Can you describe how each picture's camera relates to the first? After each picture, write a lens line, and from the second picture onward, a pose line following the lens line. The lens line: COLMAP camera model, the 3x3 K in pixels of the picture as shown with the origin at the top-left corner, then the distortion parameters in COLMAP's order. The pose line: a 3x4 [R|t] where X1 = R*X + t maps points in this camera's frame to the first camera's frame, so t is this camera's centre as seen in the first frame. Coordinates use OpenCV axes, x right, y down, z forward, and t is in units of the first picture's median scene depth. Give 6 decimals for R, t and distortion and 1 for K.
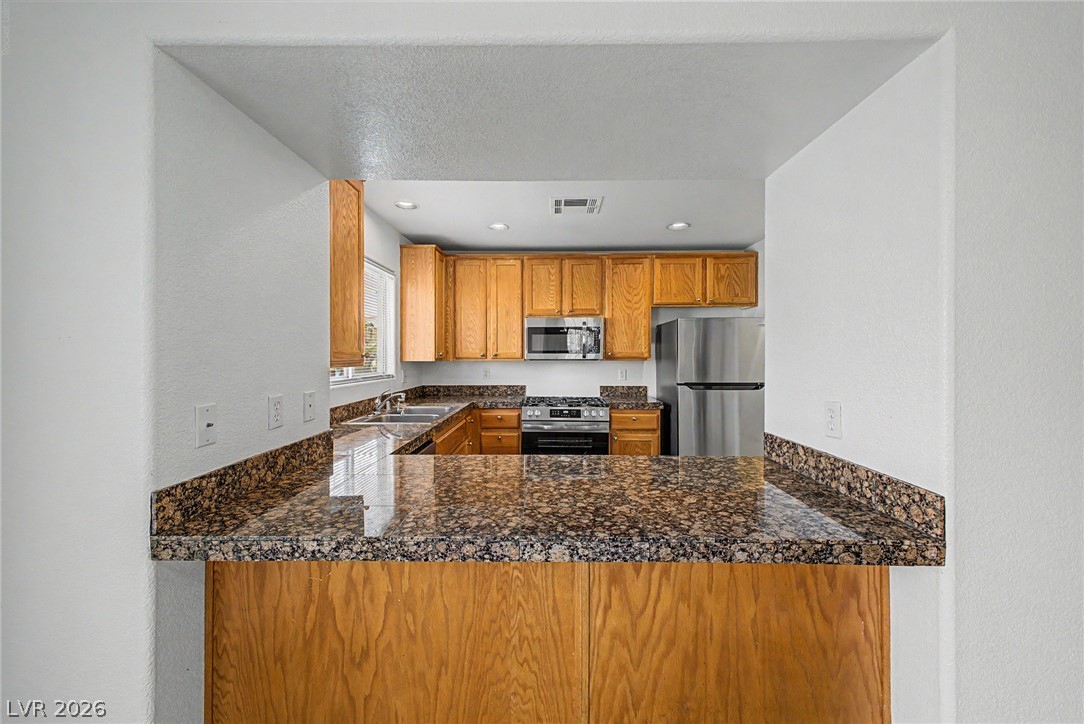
lens RADIAL K [[427.4, 0, 539.9], [0, 427.4, 353.8], [0, 0, 1]] dist [0.011949, -0.004354]
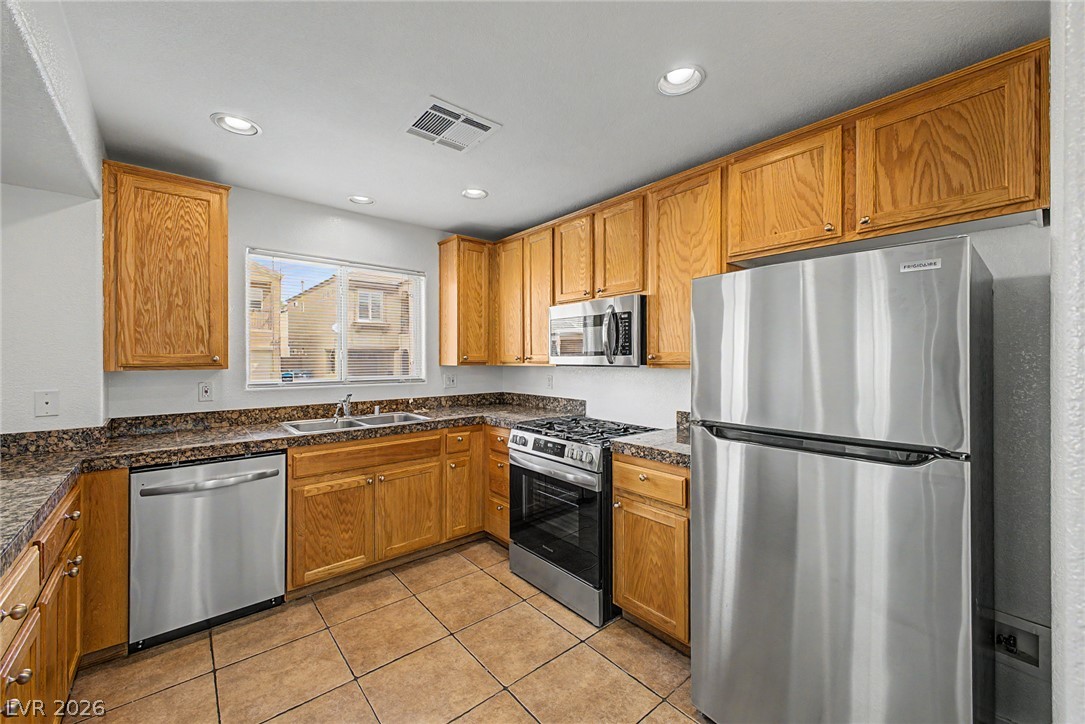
lens RADIAL K [[427.8, 0, 544.9], [0, 427.8, 356.0], [0, 0, 1]] dist [0.011949, -0.004354]
pose [[0.670374, -0.002174, -0.742020, 0.503205], [0.001502, 0.999998, -0.001572, -0.000102], [0.742021, -0.000061, 0.670376, 0.513220]]
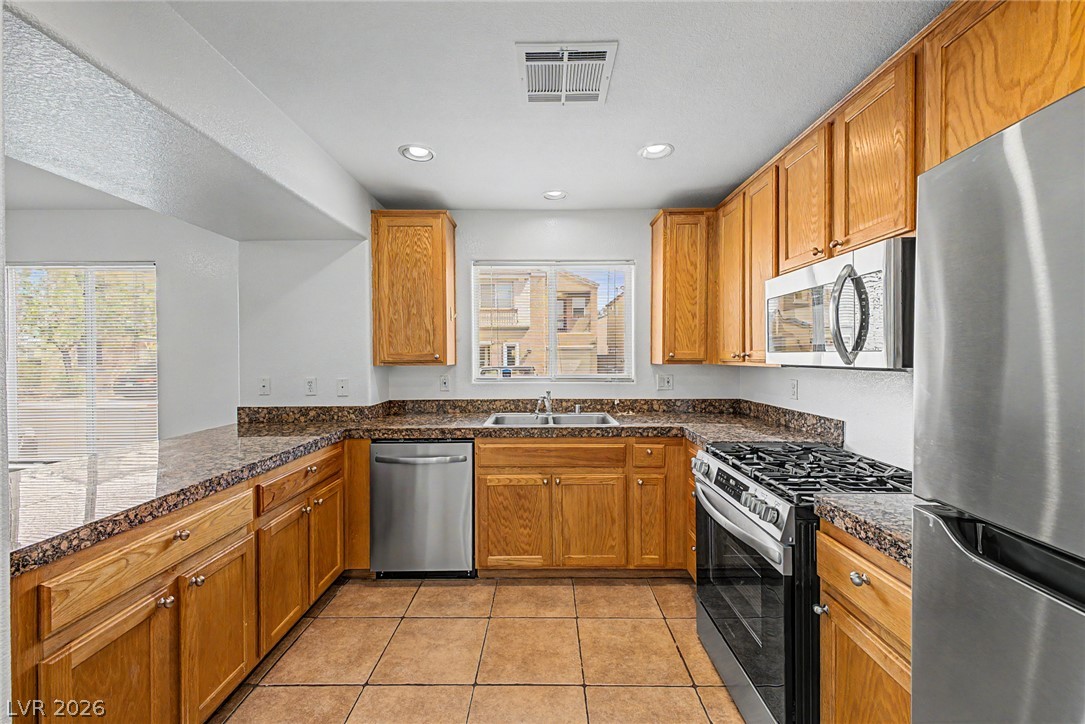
lens RADIAL K [[427.8, 0, 539.4], [0, 427.8, 359.1], [0, 0, 1]] dist [0.011949, -0.004354]
pose [[0.015470, 0.009695, -0.999833, 0.472372], [0.005316, 0.999938, 0.009778, 0.000485], [0.999866, -0.005467, 0.015418, 0.730715]]
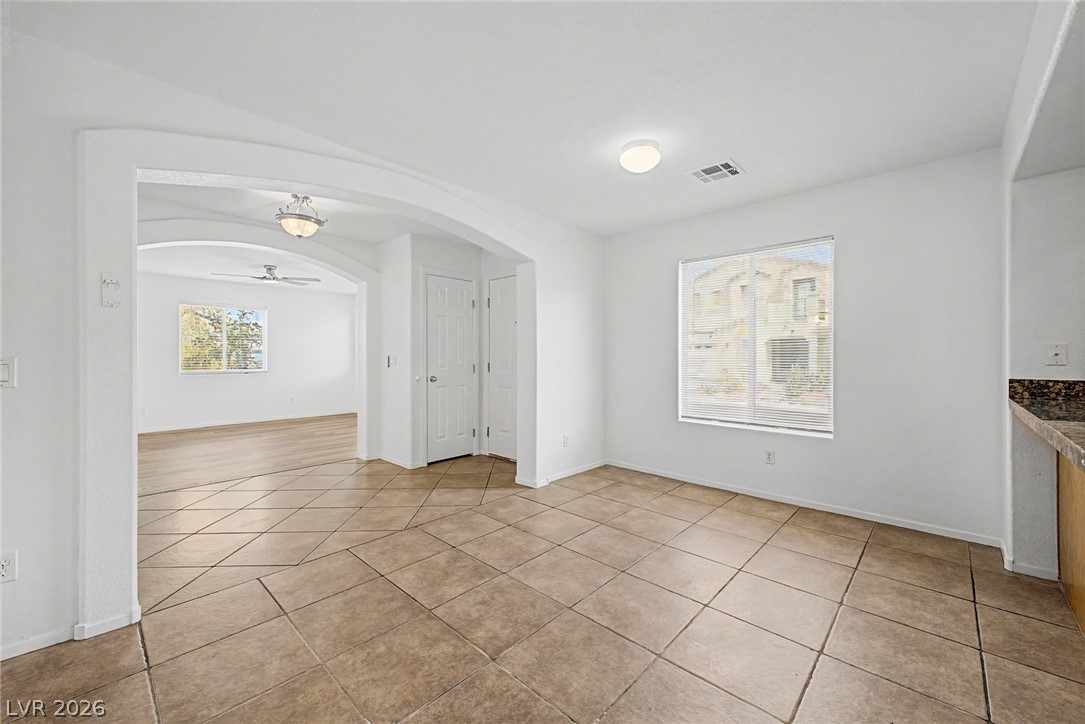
lens RADIAL K [[427.8, 0, 539.1], [0, 427.8, 358.6], [0, 0, 1]] dist [0.011949, -0.004354]
pose [[-0.673755, -0.000642, -0.738954, 0.626968], [0.001554, 0.999996, -0.002286, 0.054780], [0.738953, -0.002689, -0.673751, 0.178175]]
